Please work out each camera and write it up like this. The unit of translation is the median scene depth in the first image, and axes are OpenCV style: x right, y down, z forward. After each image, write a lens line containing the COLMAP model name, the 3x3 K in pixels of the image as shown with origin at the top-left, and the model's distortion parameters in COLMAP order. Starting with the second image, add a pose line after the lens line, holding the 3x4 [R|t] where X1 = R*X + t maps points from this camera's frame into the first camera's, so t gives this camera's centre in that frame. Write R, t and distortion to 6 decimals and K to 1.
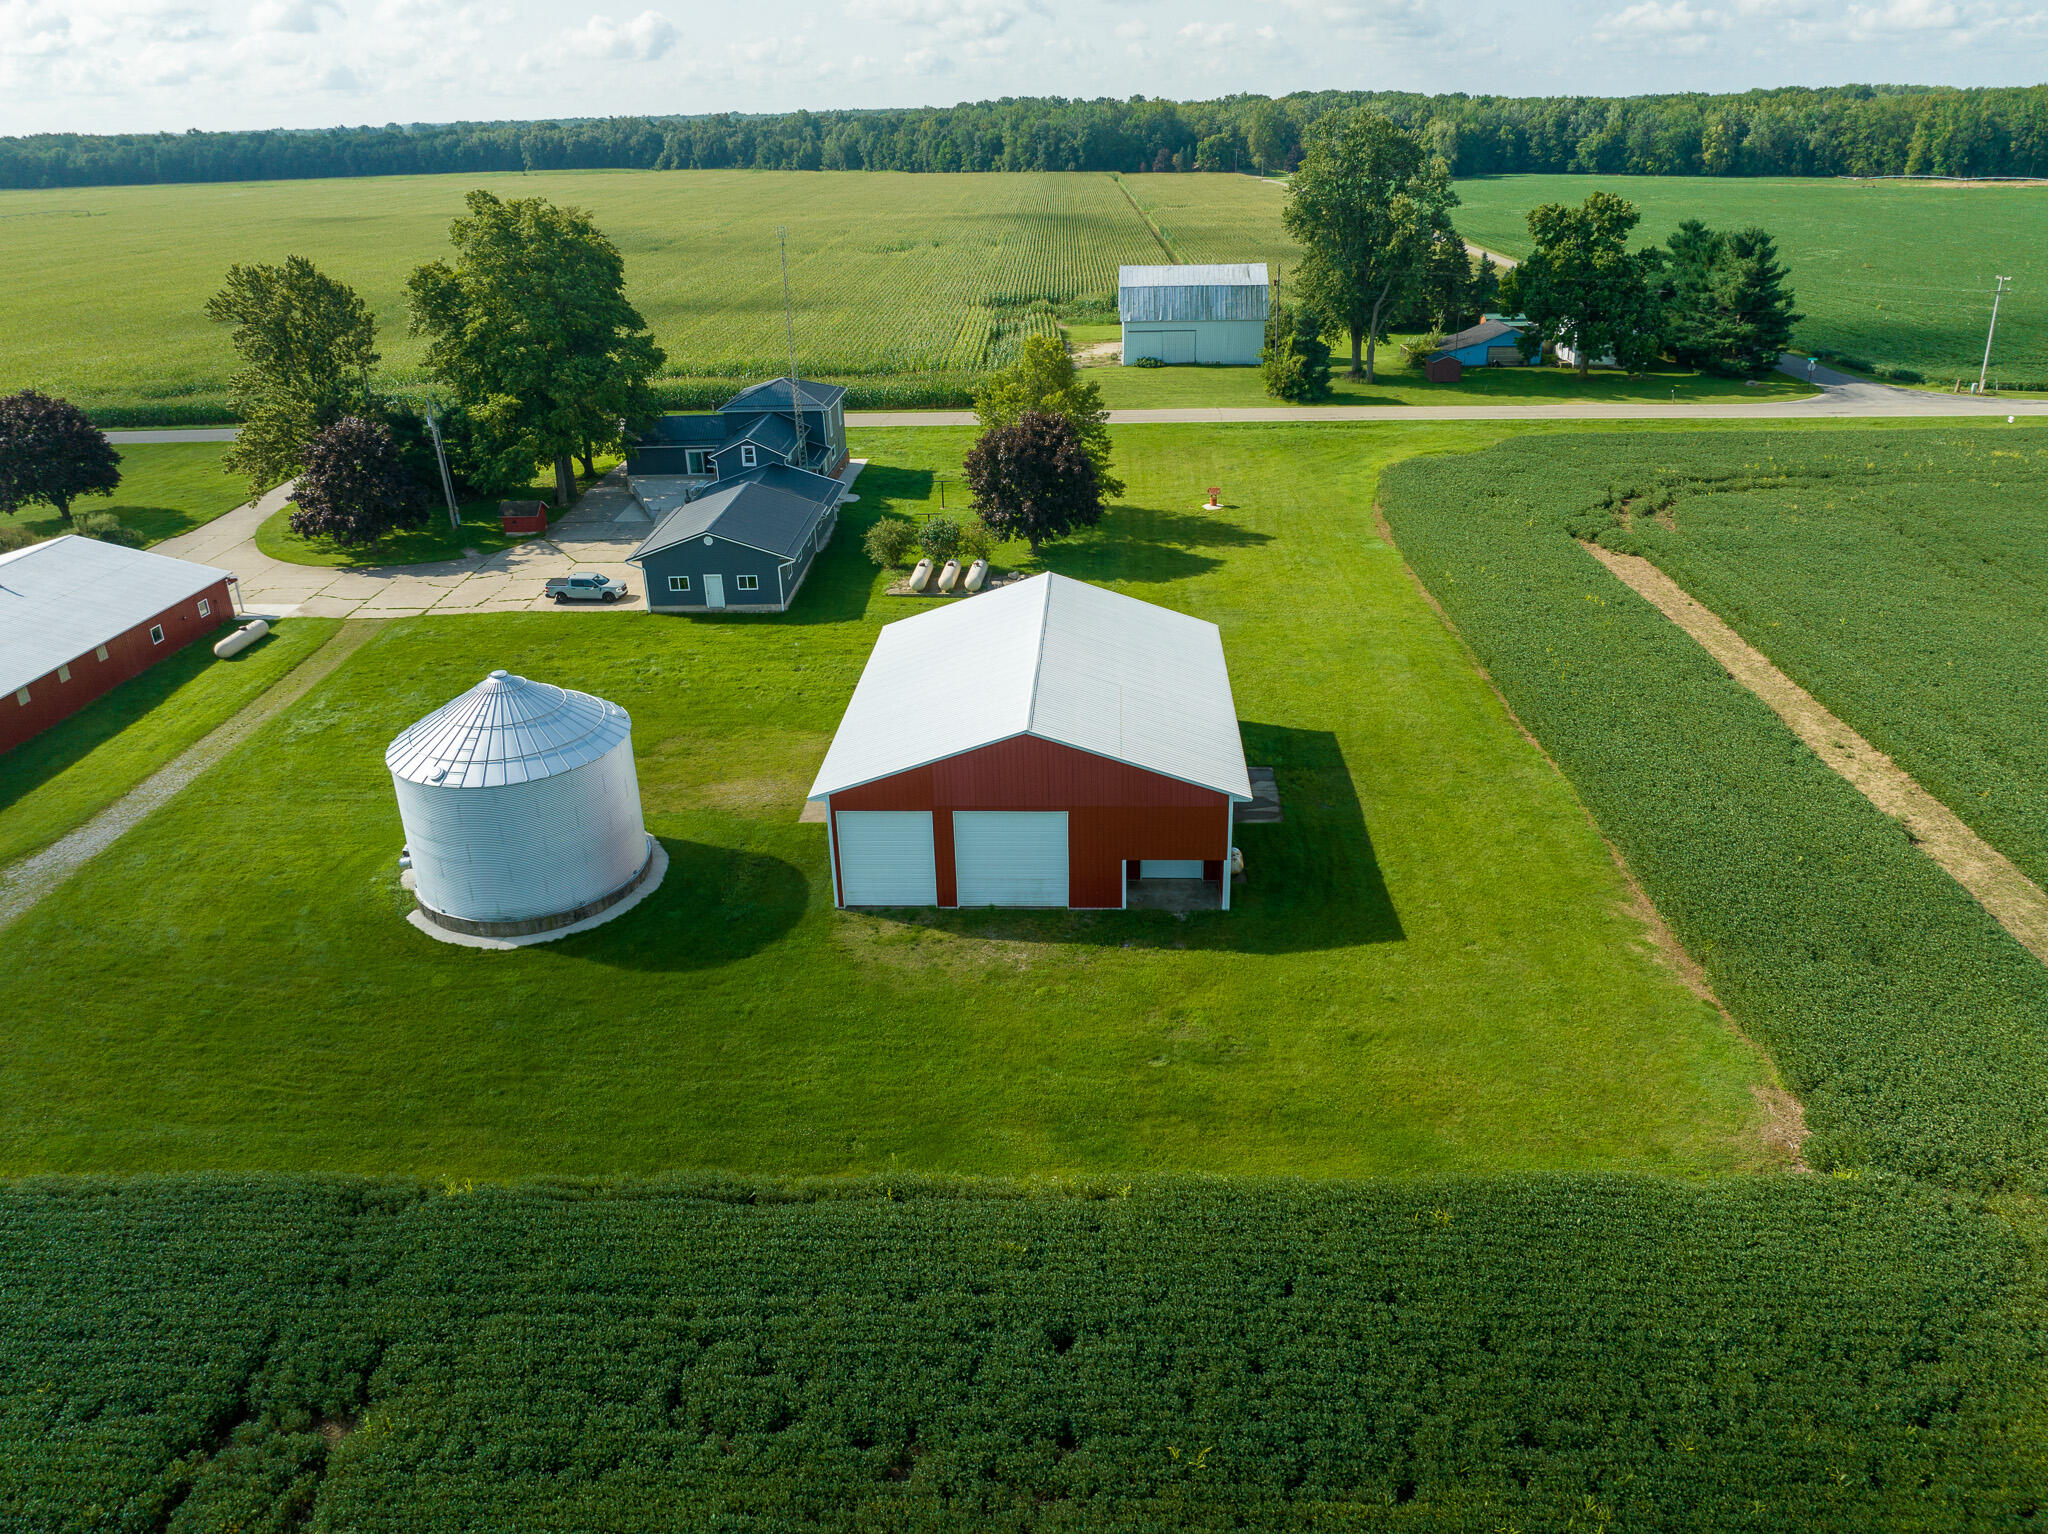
lens RADIAL K [[1452.7, 0, 1034.7], [0, 1452.7, 748.4], [0, 0, 1]] dist [-0.047146, 0.014456]
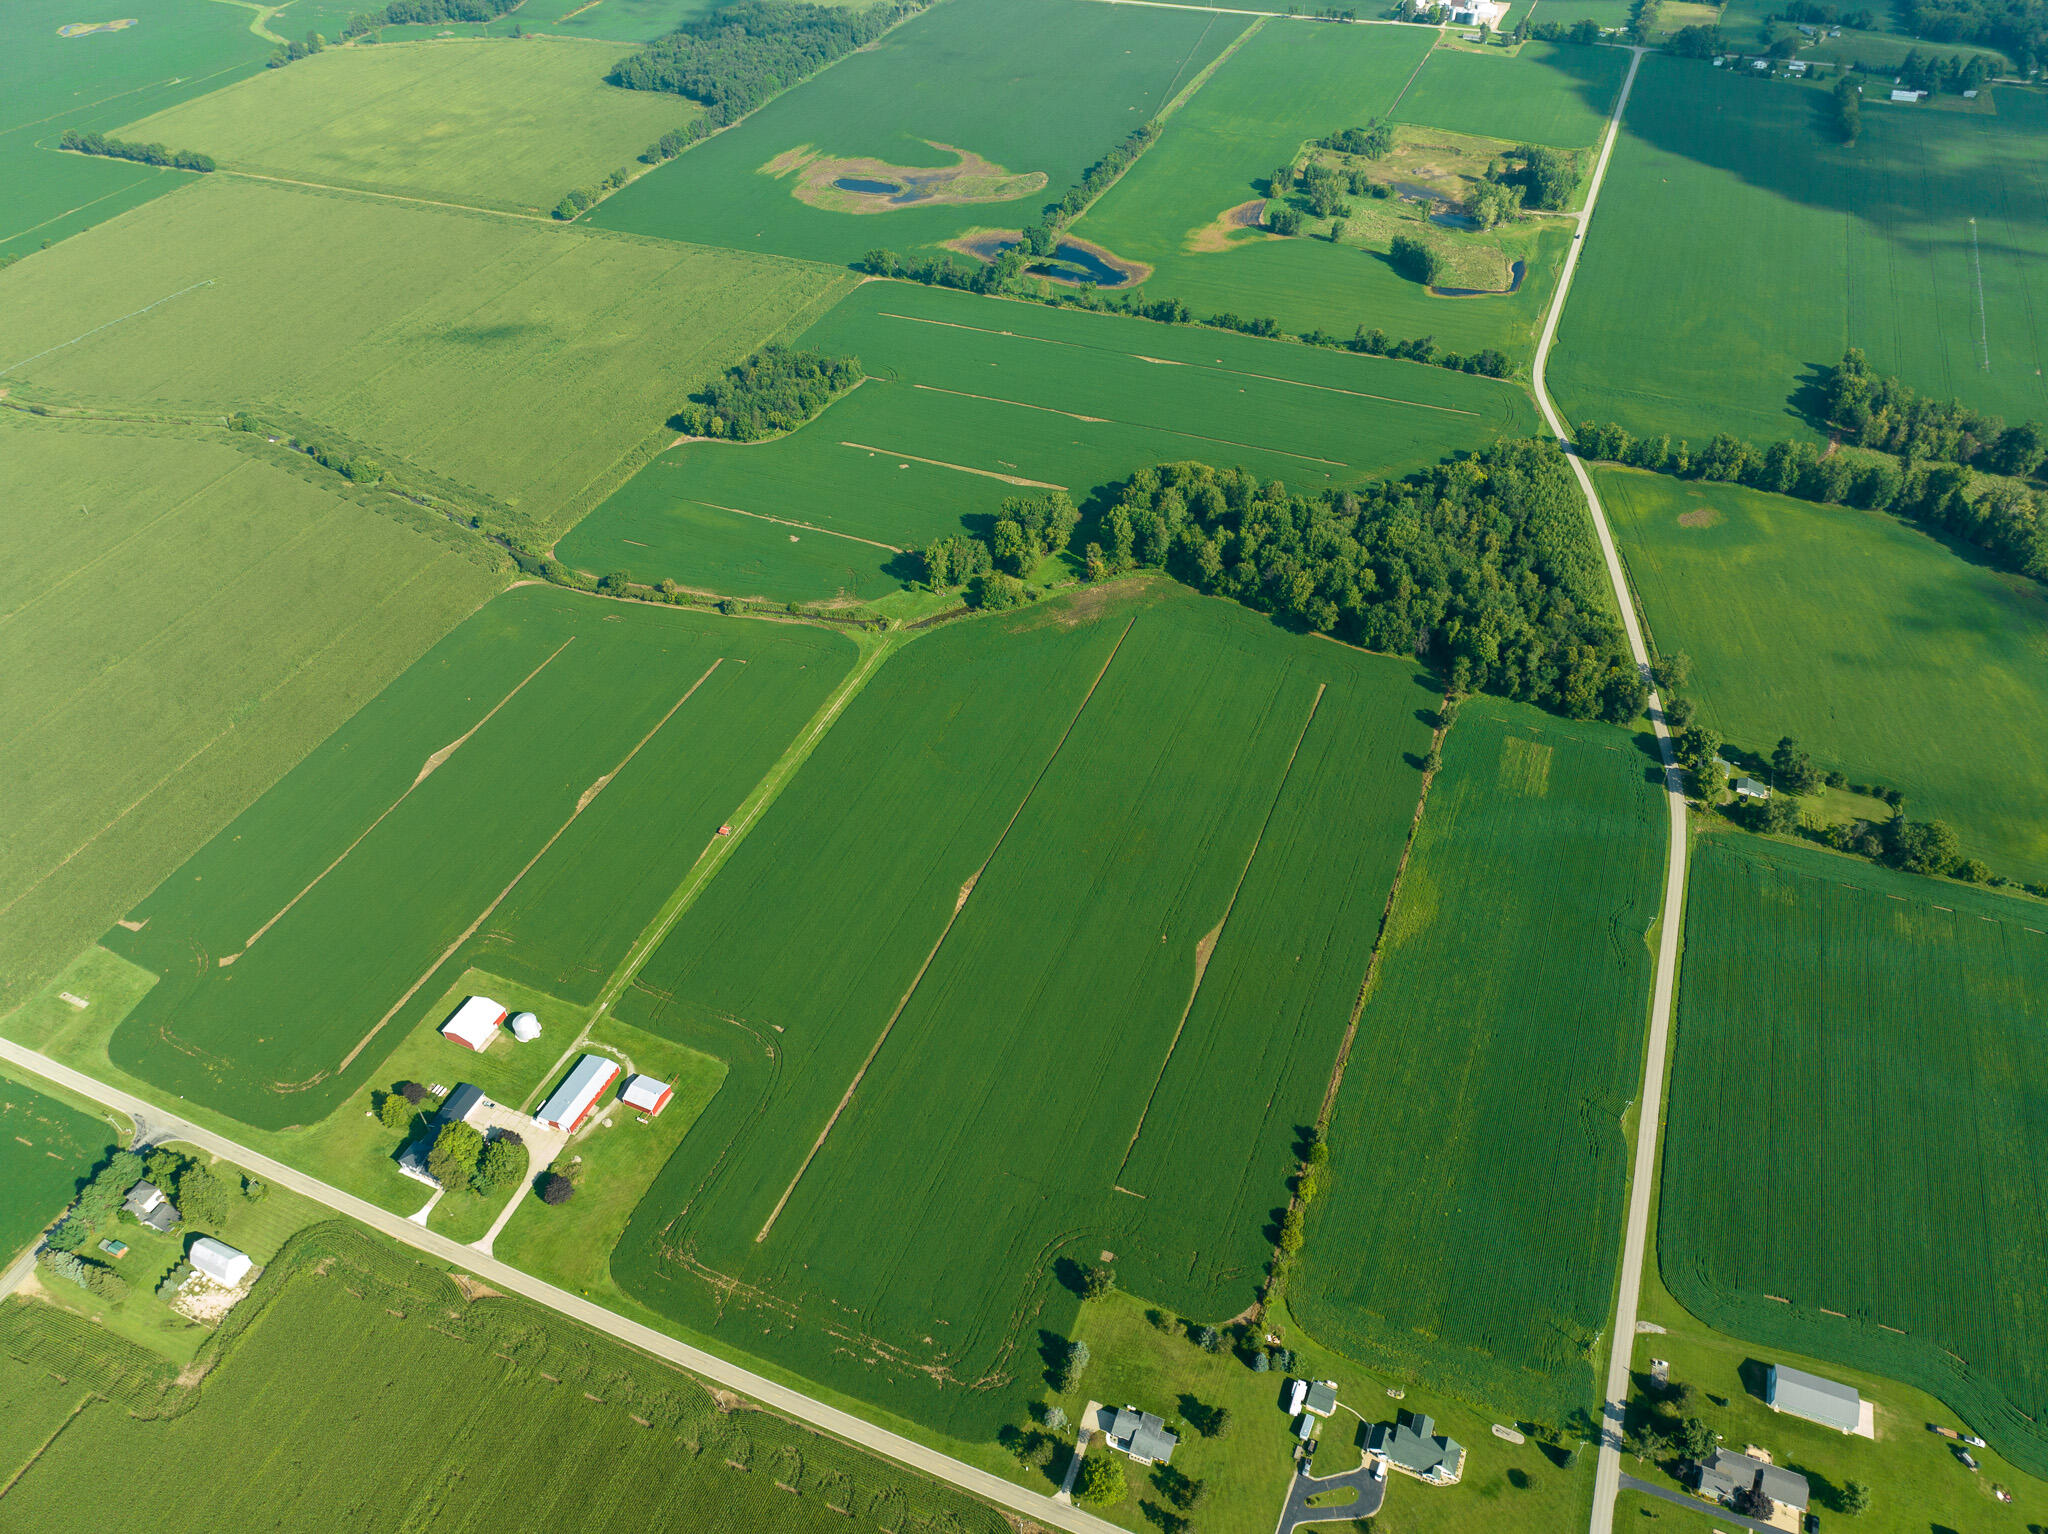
lens RADIAL K [[1452.7, 0, 1028.2], [0, 1452.7, 751.4], [0, 0, 1]] dist [-0.047146, 0.014456]
pose [[-0.931086, -0.209690, 0.298512, -2.405425], [0.182865, 0.439775, 0.879294, -3.485763], [-0.315657, 0.873286, -0.371124, 0.758781]]
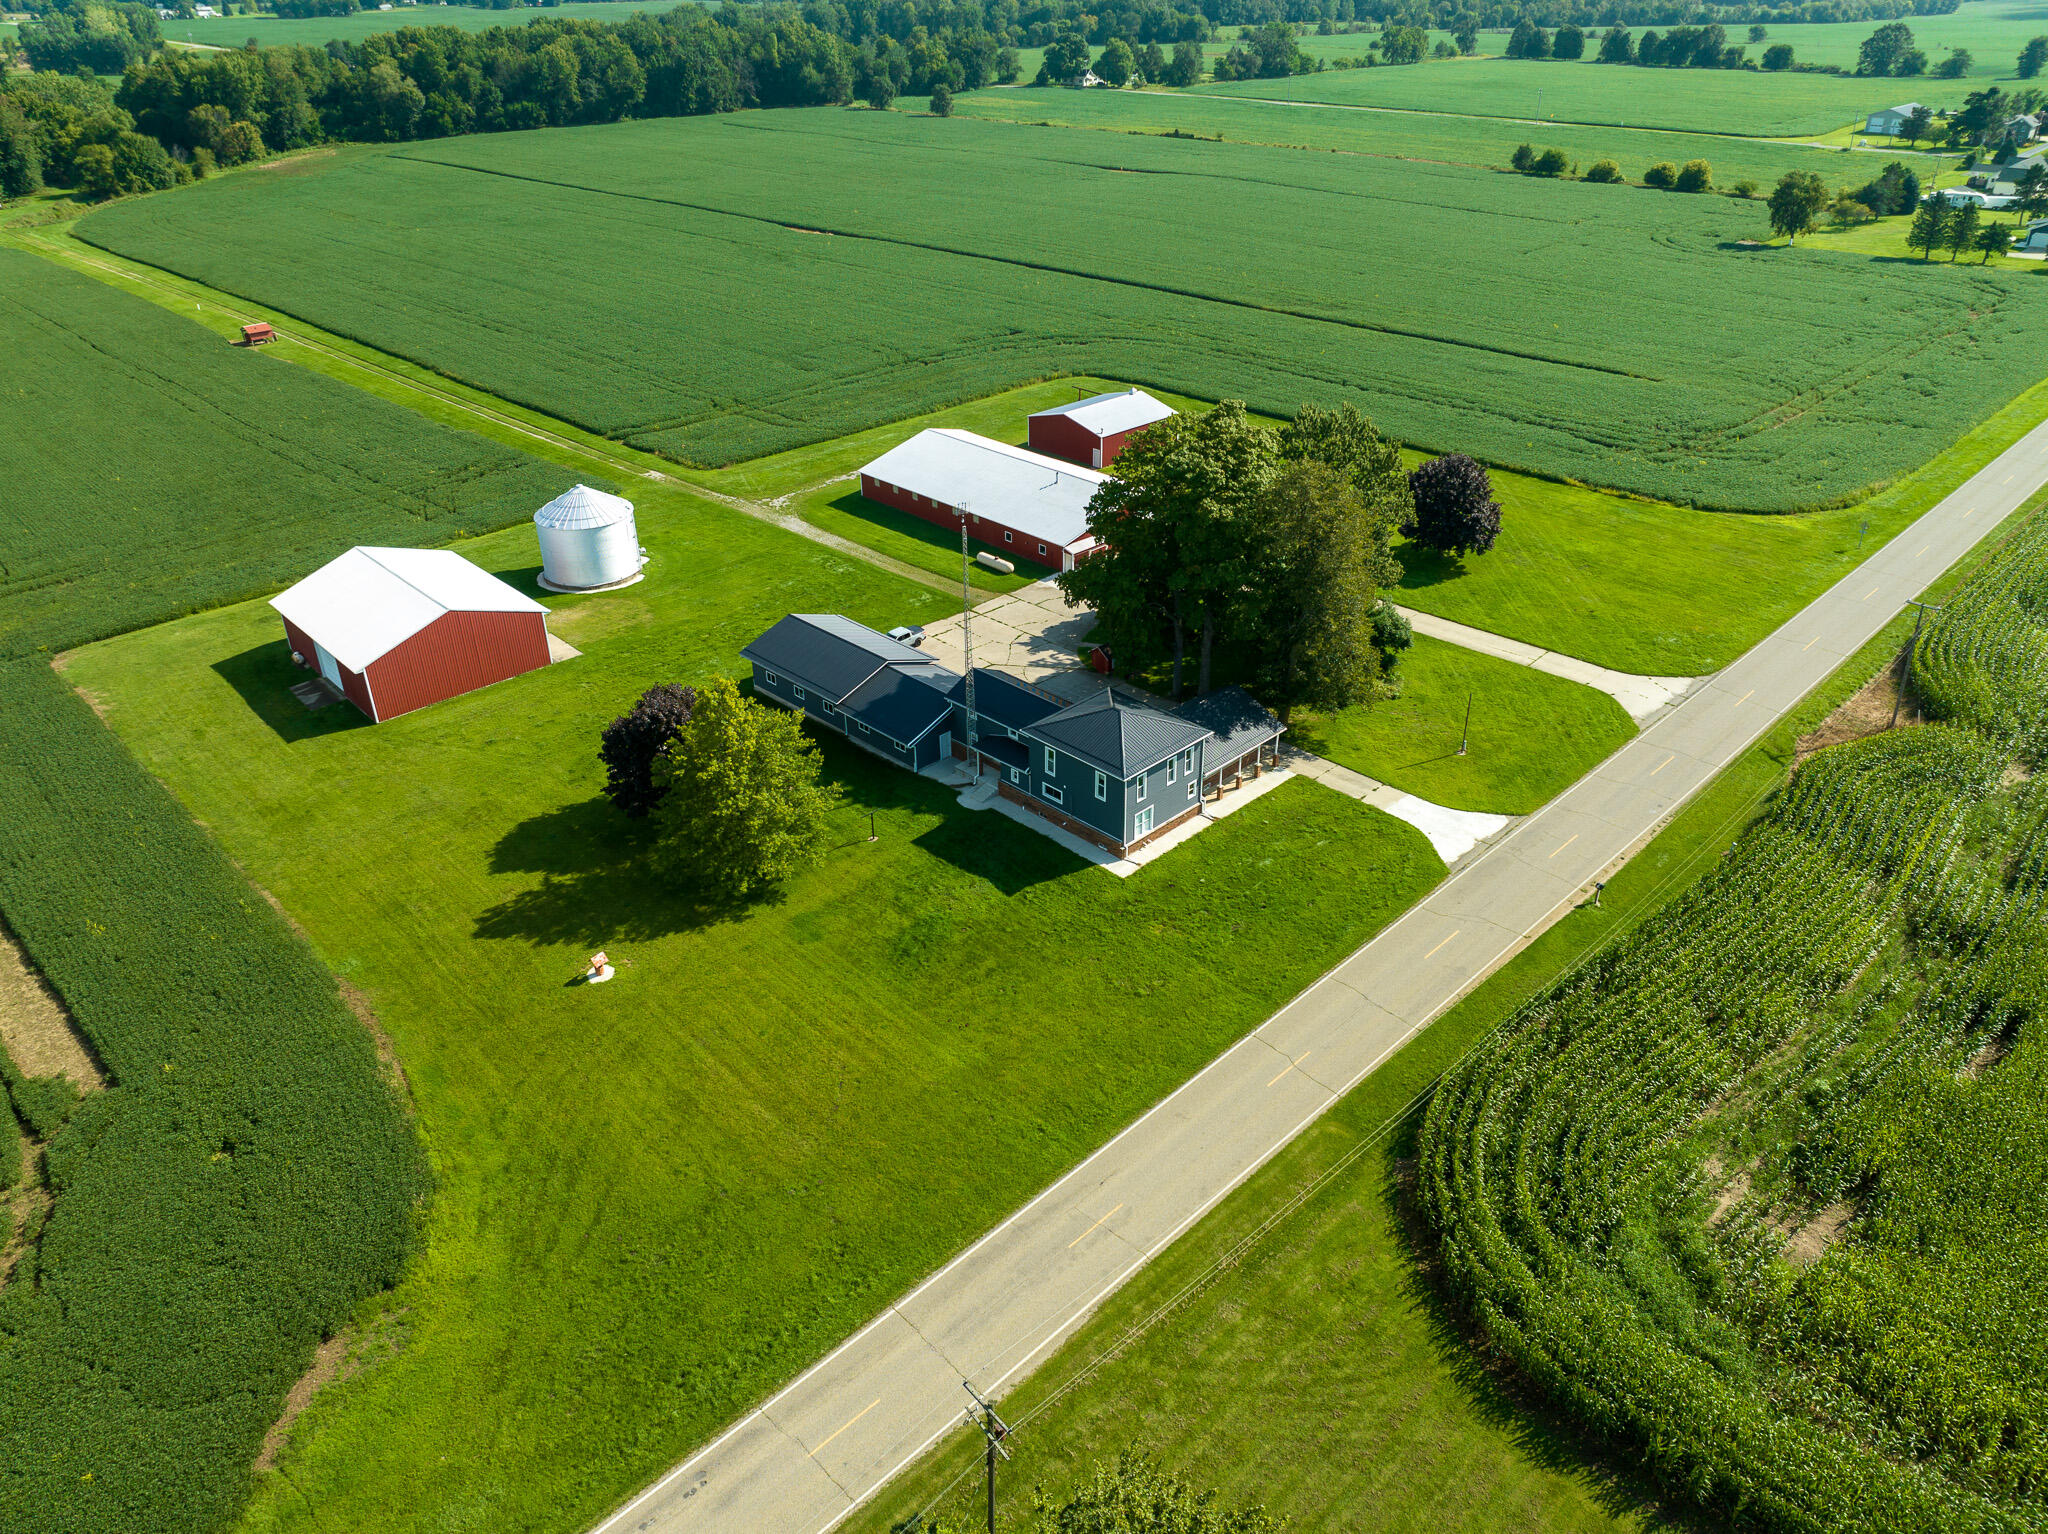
lens RADIAL K [[1452.7, 0, 1036.4], [0, 1452.7, 754.2], [0, 0, 1]] dist [-0.047146, 0.014456]
pose [[-0.687282, 0.379437, -0.619412, 0.294197], [-0.271573, 0.656667, 0.703588, -0.630827], [0.673715, 0.651779, -0.348271, 0.998382]]
